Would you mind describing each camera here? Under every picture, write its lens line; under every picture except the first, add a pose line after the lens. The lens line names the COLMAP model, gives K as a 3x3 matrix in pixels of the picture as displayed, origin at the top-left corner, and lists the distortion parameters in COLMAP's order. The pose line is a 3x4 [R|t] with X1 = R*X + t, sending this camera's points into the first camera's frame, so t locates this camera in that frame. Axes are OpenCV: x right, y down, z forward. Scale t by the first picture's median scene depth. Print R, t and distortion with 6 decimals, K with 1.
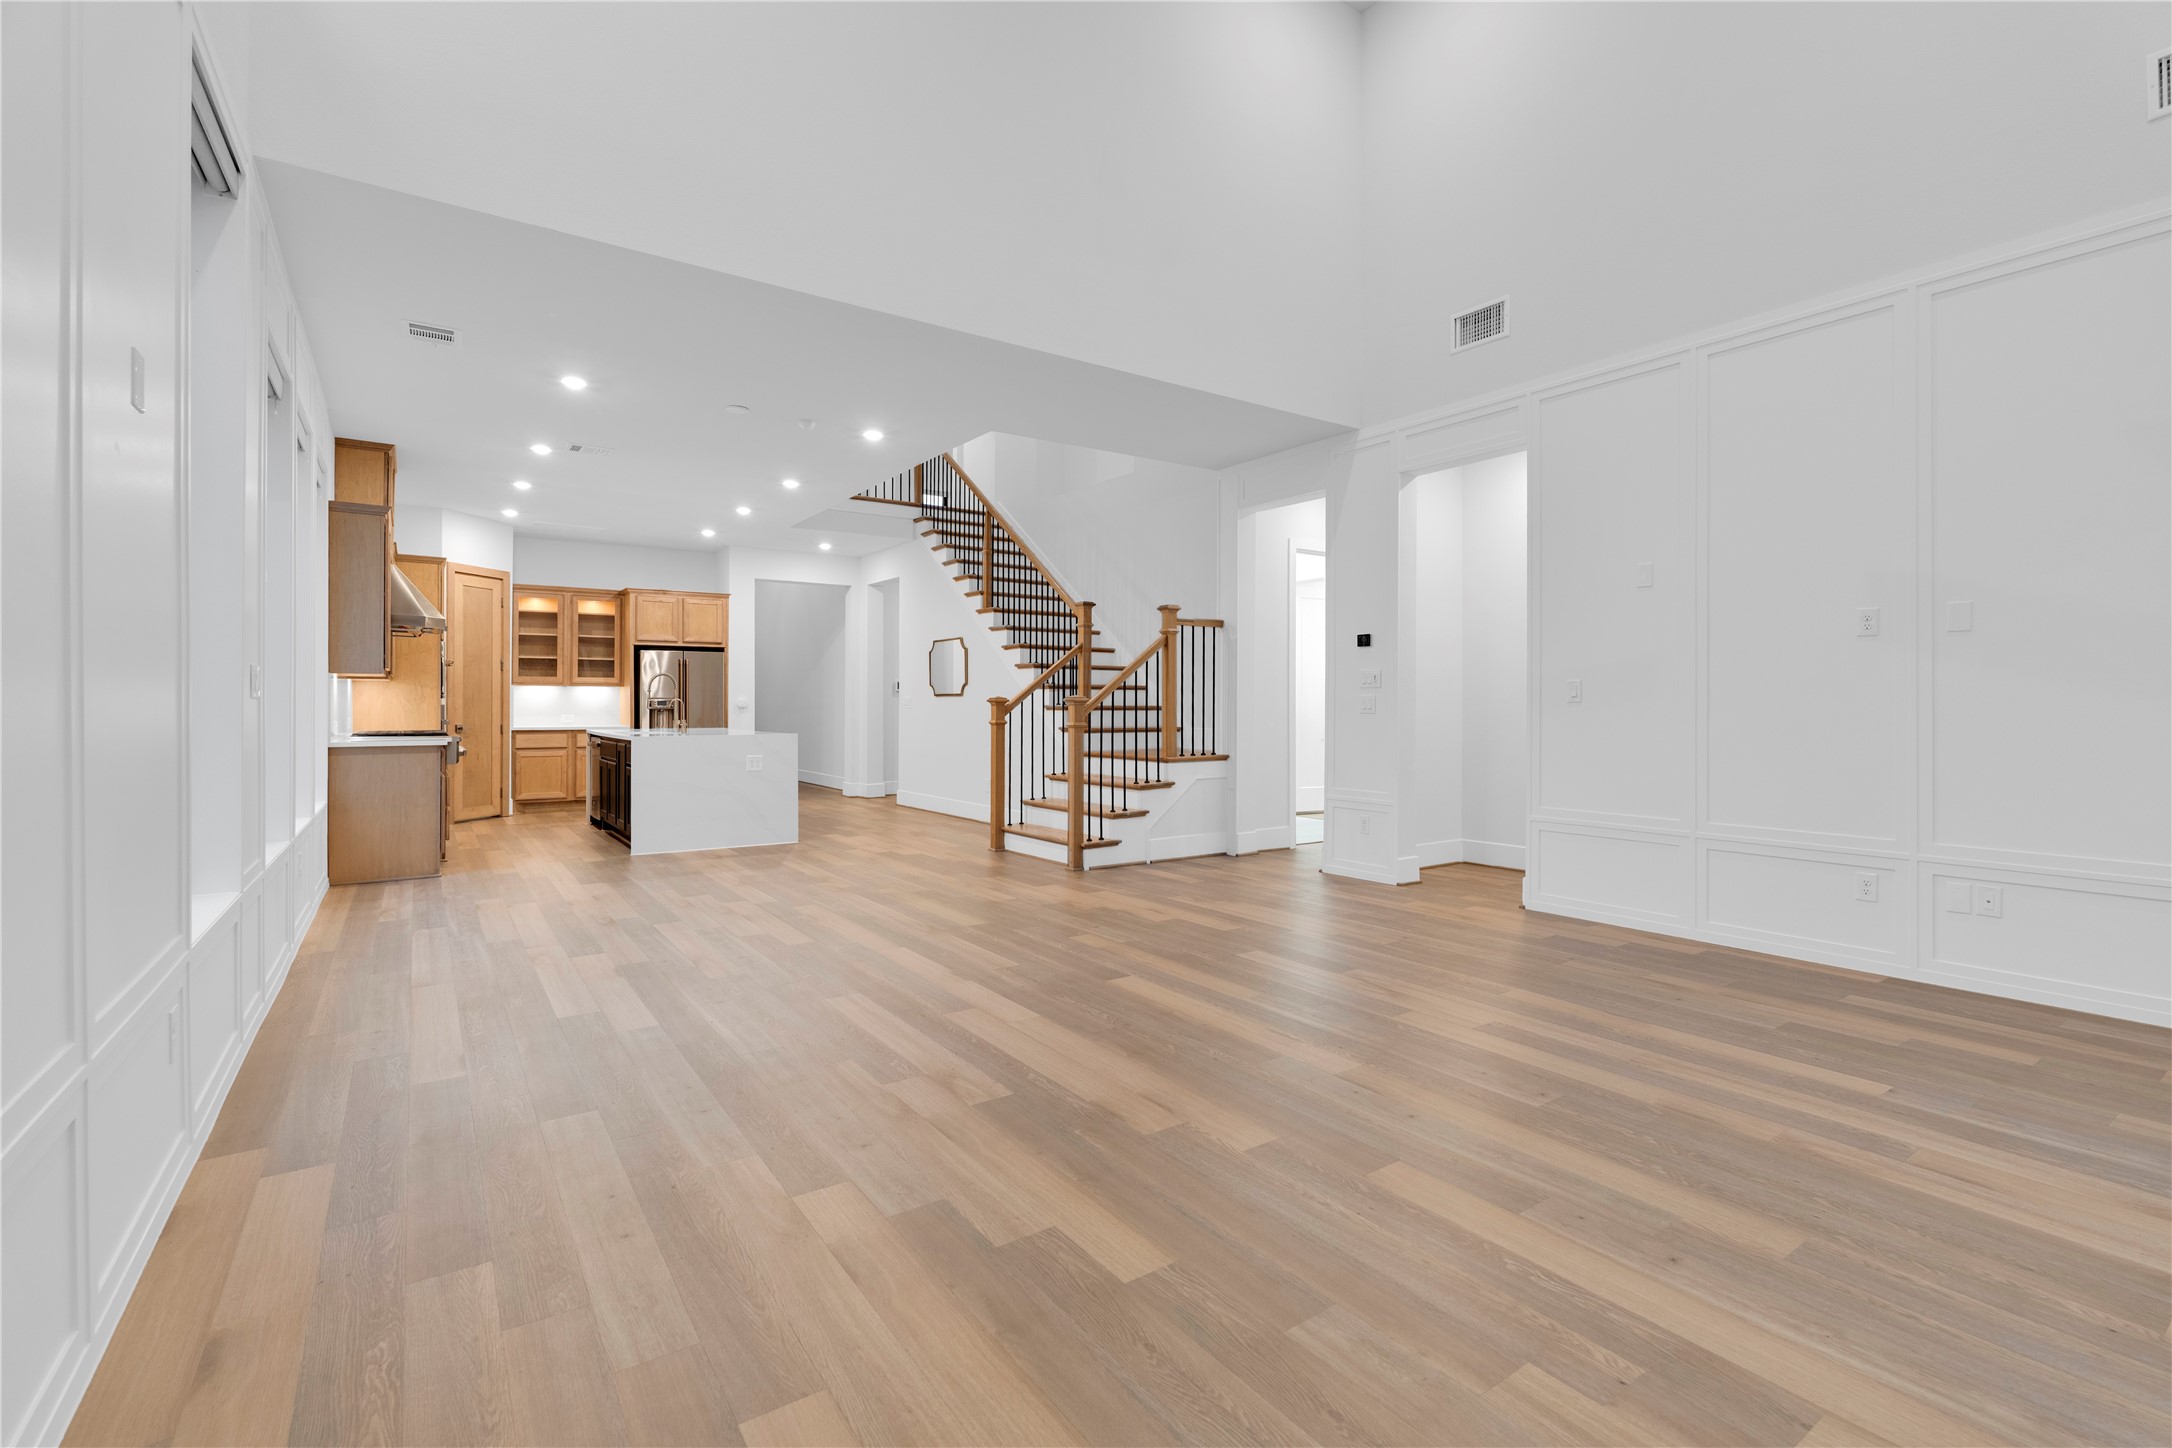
lens RADIAL K [[961.1, 0, 1088.1], [0, 961.1, 694.8], [0, 0, 1]] dist [-0.005197, -0.000055]
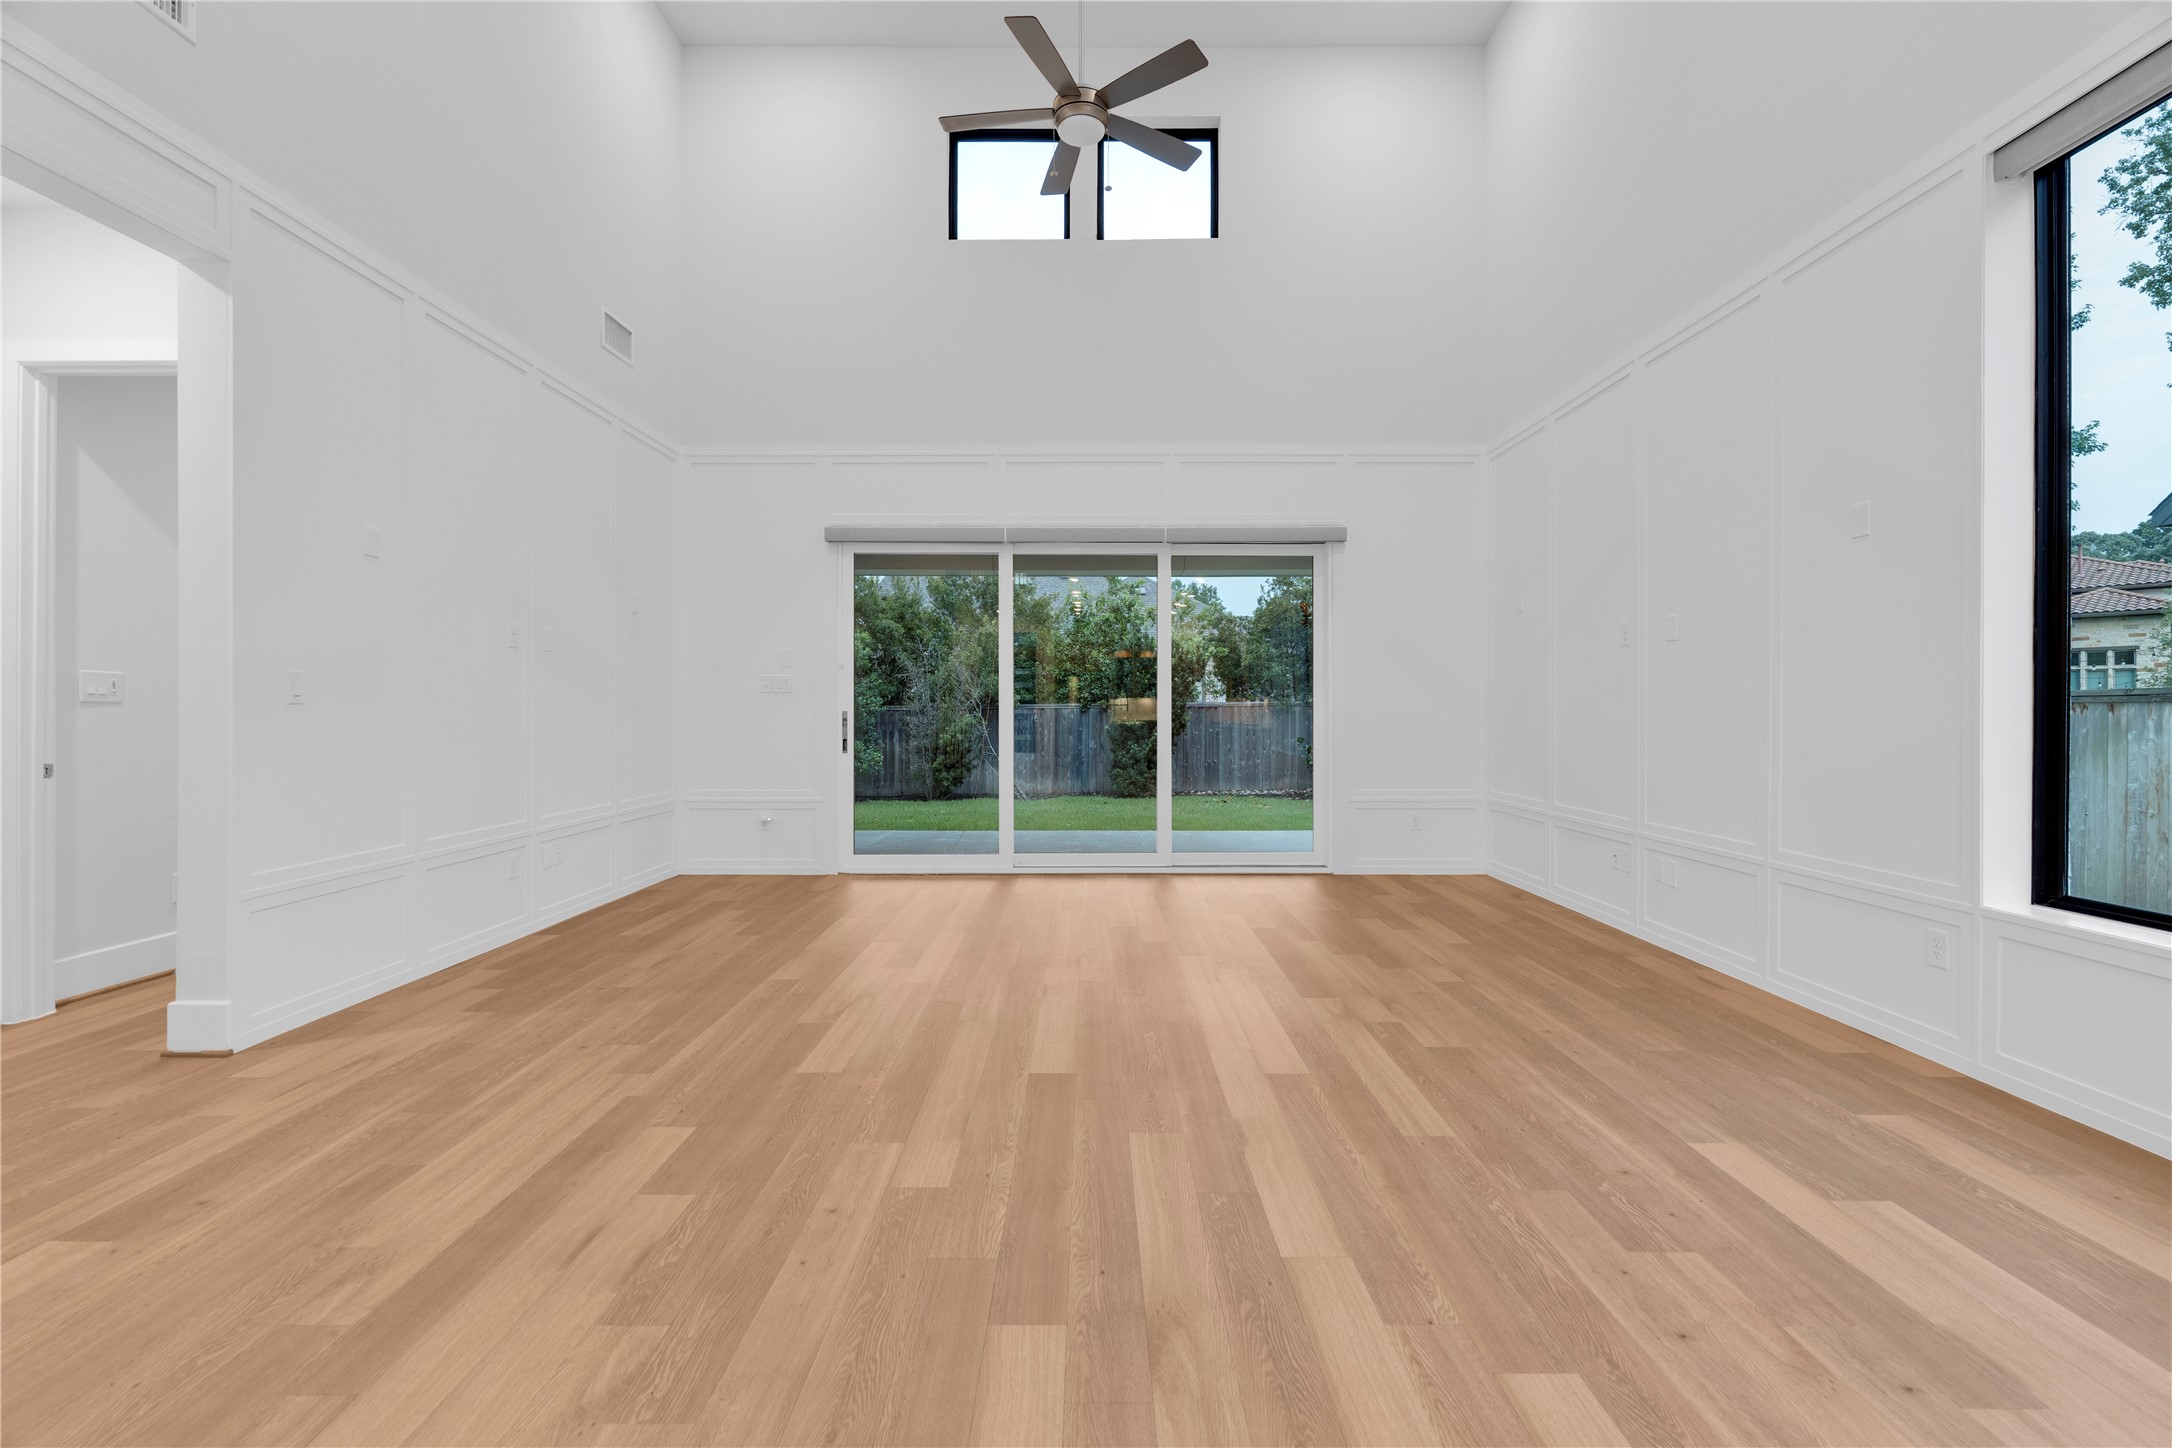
lens RADIAL K [[961.1, 0, 1083.4], [0, 961.1, 710.1], [0, 0, 1]] dist [-0.005197, -0.000055]
pose [[-0.819874, -0.001754, 0.572541, -0.163135], [-0.006745, 0.999956, -0.006594, 0.006484], [-0.572504, -0.009268, -0.819849, 0.626806]]
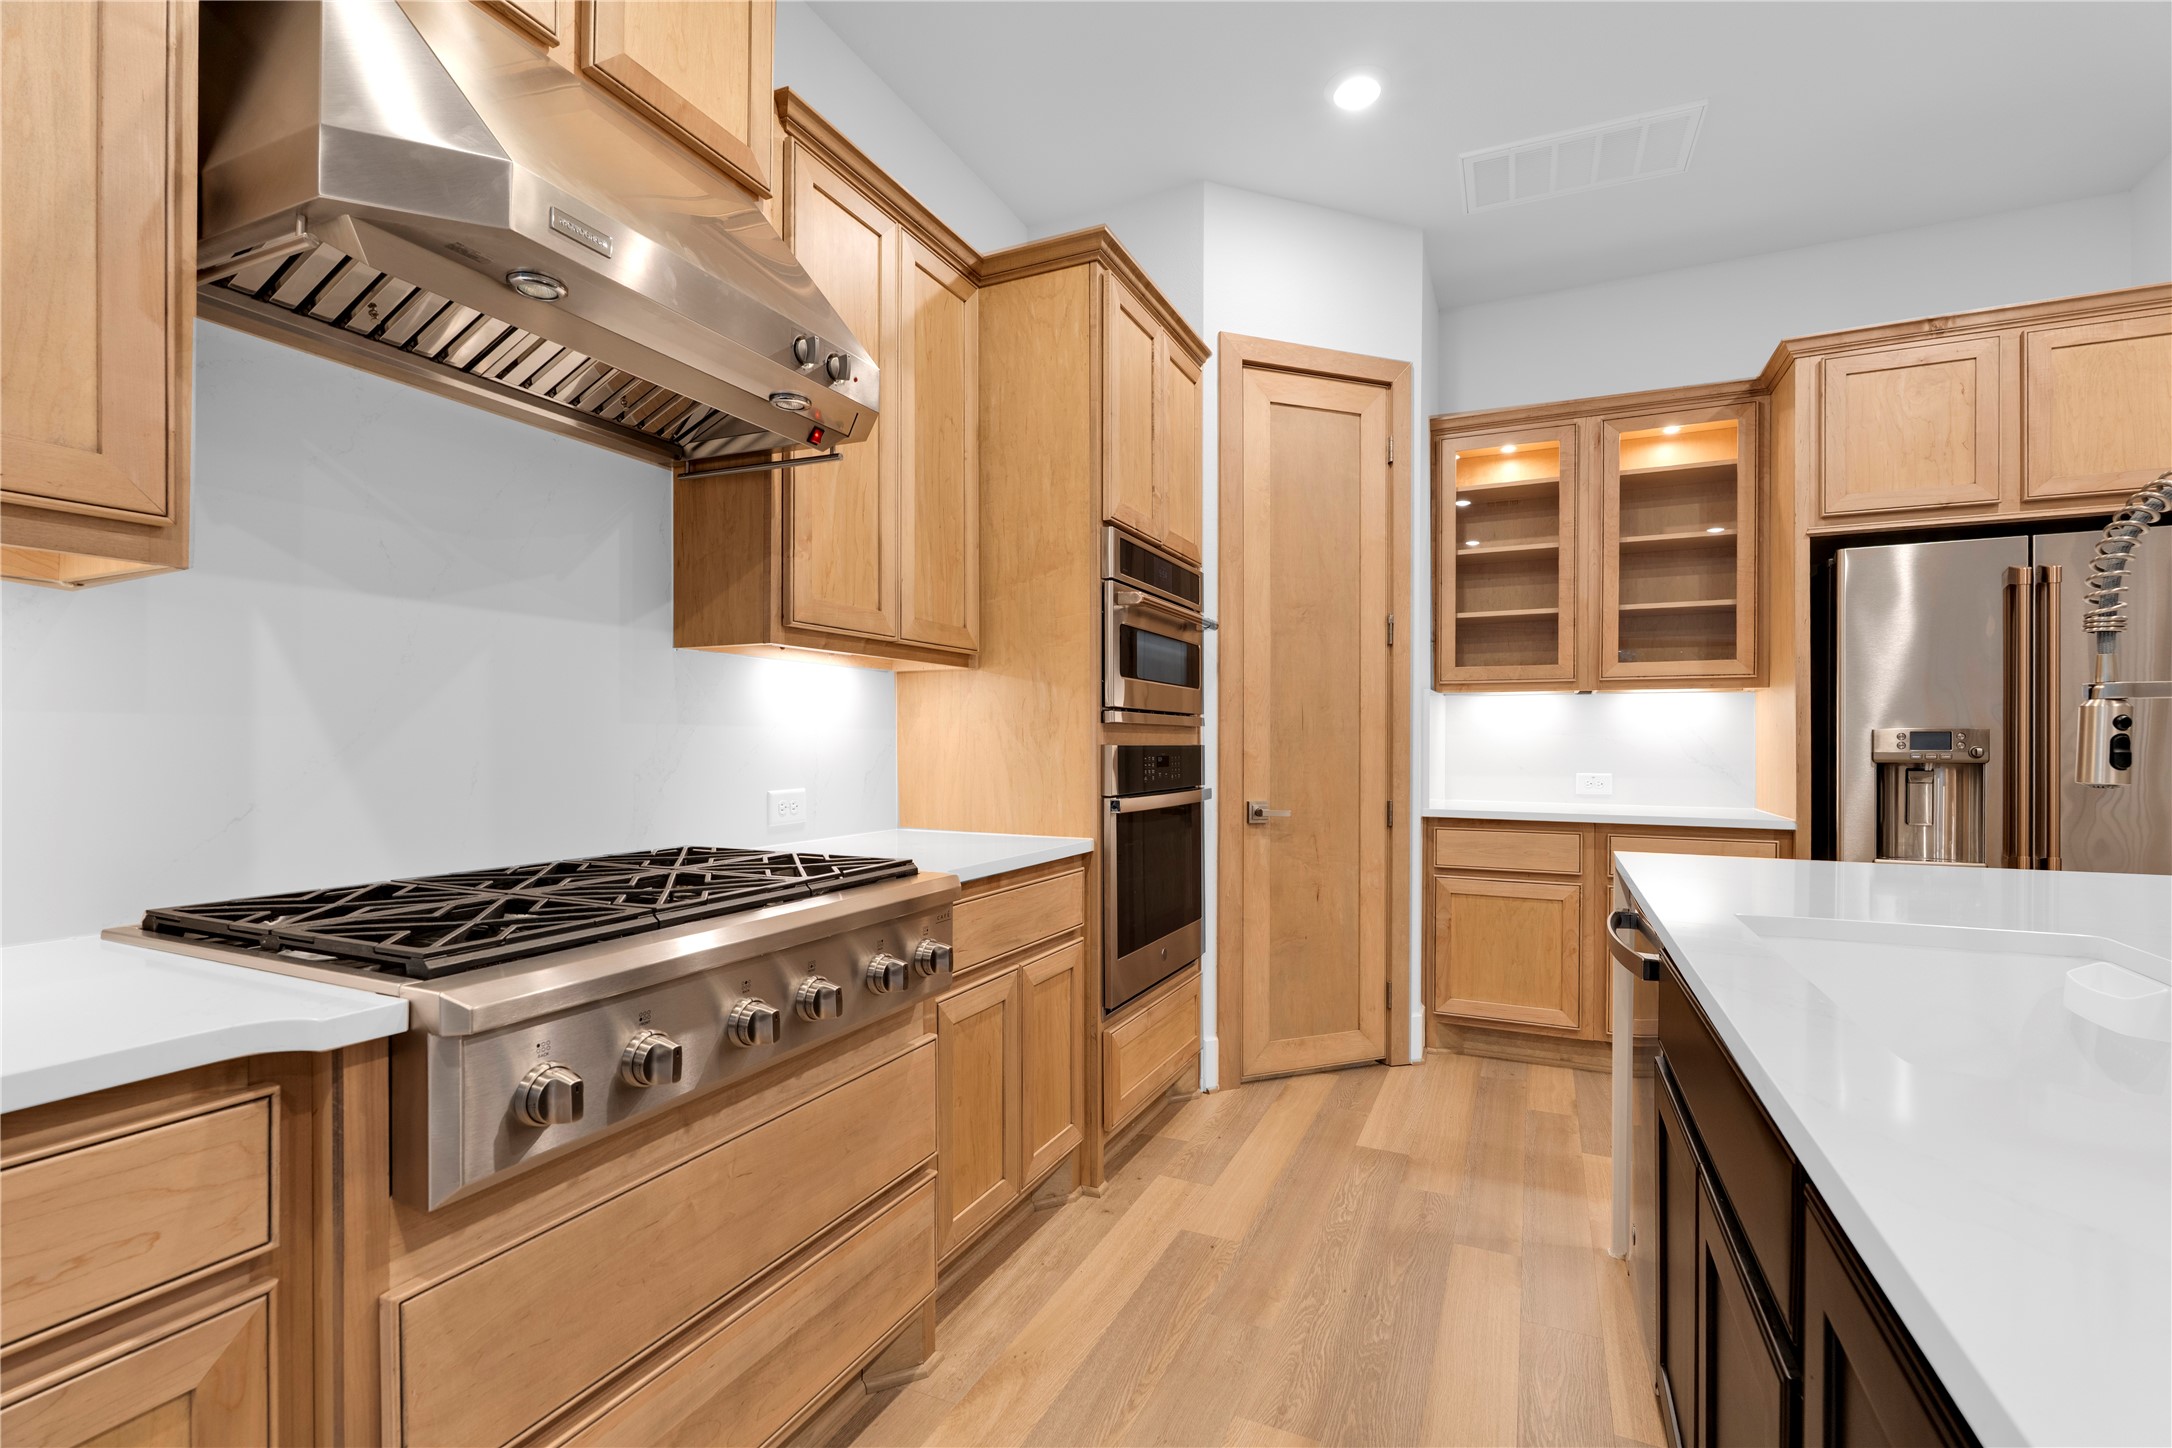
lens RADIAL K [[961.1, 0, 1087.9], [0, 961.1, 747.1], [0, 0, 1]] dist [-0.005197, -0.000055]
pose [[0.502582, 0.004909, -0.864516, -0.348593], [0.007559, 0.999921, 0.010071, 0.006517], [0.864497, -0.011596, 0.502505, 0.698083]]
